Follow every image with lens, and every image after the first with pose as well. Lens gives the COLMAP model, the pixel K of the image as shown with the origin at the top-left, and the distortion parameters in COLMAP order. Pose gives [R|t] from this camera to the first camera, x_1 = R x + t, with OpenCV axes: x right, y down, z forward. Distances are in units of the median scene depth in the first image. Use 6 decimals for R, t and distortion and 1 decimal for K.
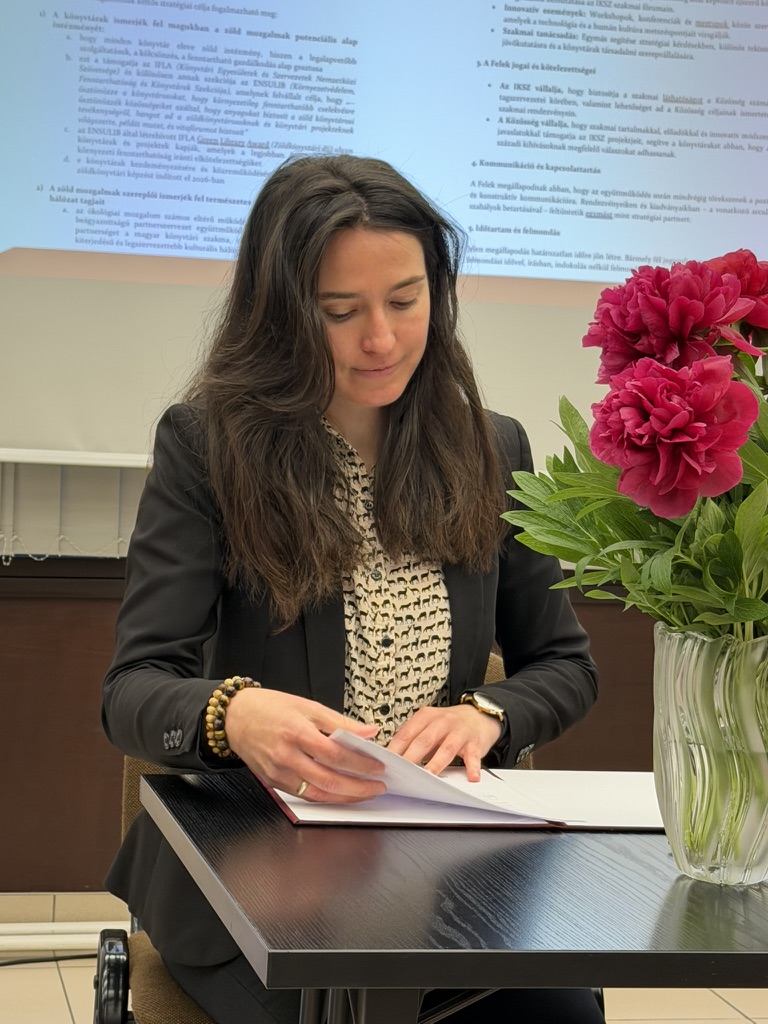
lens RADIAL K [[2323.5, 0, 432.3], [0, 2323.5, 503.4], [0, 0, 1]] dist [0.207051, 0.000000]
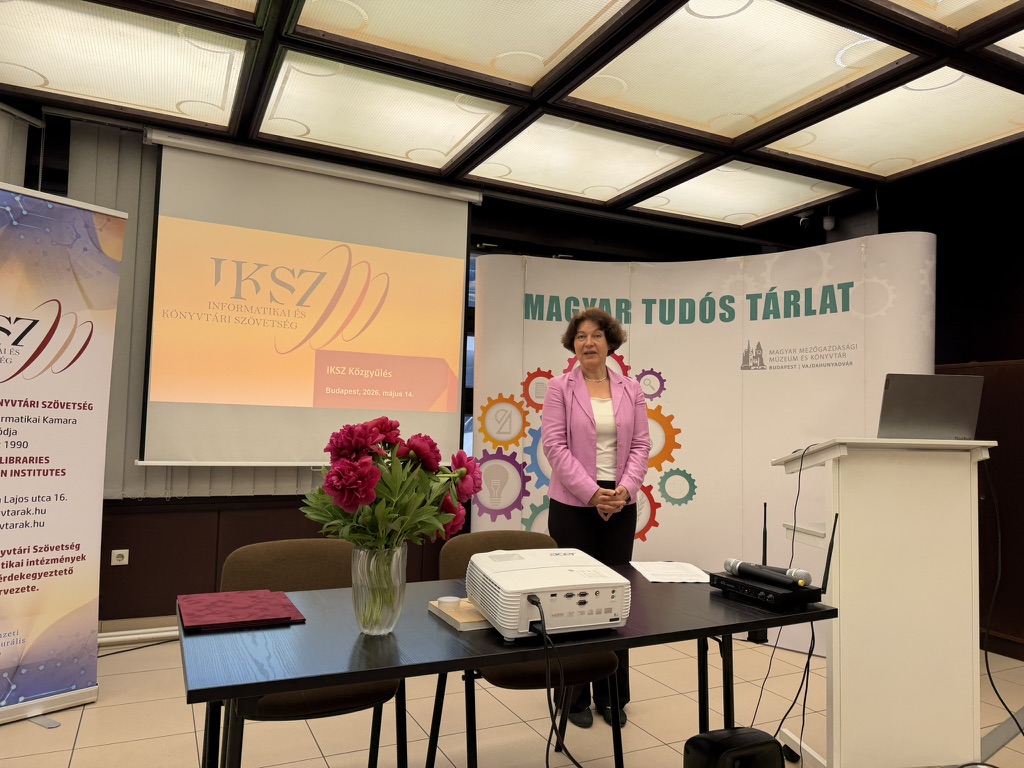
lens RADIAL K [[706.3, 0, 511.2], [0, 706.3, 390.4], [0, 0, 1]] dist [0.088405, -0.108909]
pose [[0.975421, -0.000550, 0.220351, 0.039319], [0.019743, 0.996193, -0.084909, -0.026058], [-0.219465, 0.087172, 0.971718, 0.028575]]
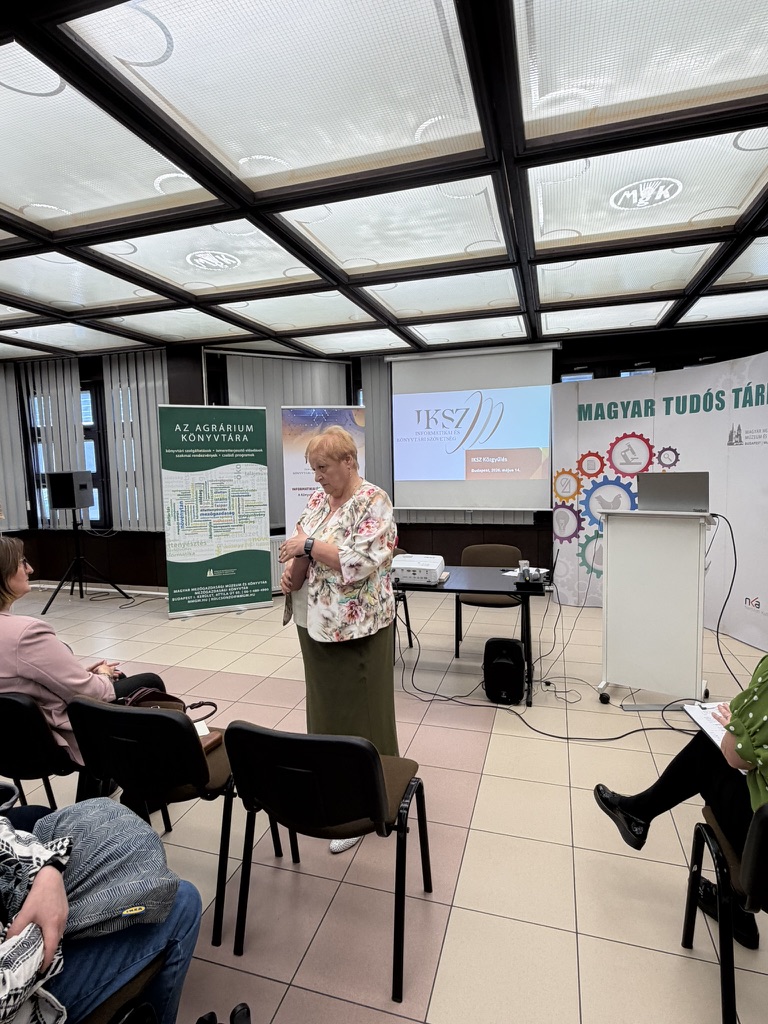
lens RADIAL K [[537.0, 0, 390.3], [0, 537.0, 512.2], [0, 0, 1]] dist [0.002213, -0.003402]
pose [[0.862212, -0.009501, -0.506458, 0.532828], [0.034078, 0.998647, 0.039280, -0.067746], [0.505399, -0.051127, 0.861369, -0.294782]]
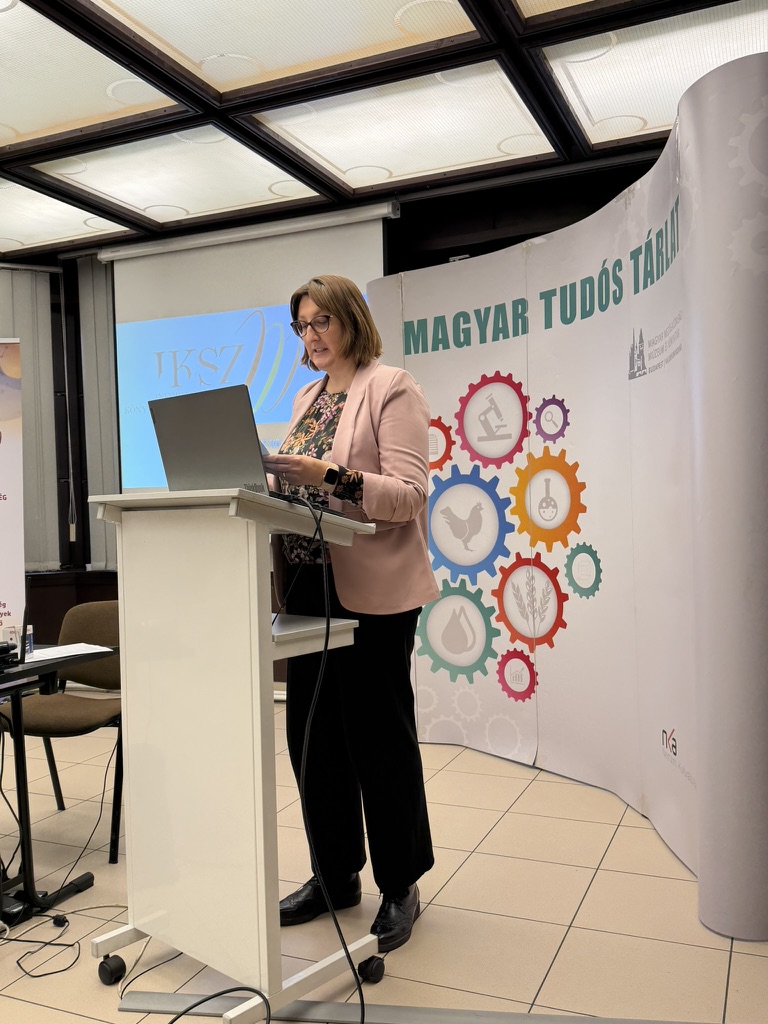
lens RADIAL K [[888.1, 0, 375.3], [0, 888.1, 524.3], [0, 0, 1]] dist [0.120827, -0.182789]
pose [[0.795014, -0.045963, -0.604847, 0.853884], [0.032168, 0.998917, -0.033628, 0.008658], [0.605737, 0.007278, 0.795631, 0.183786]]
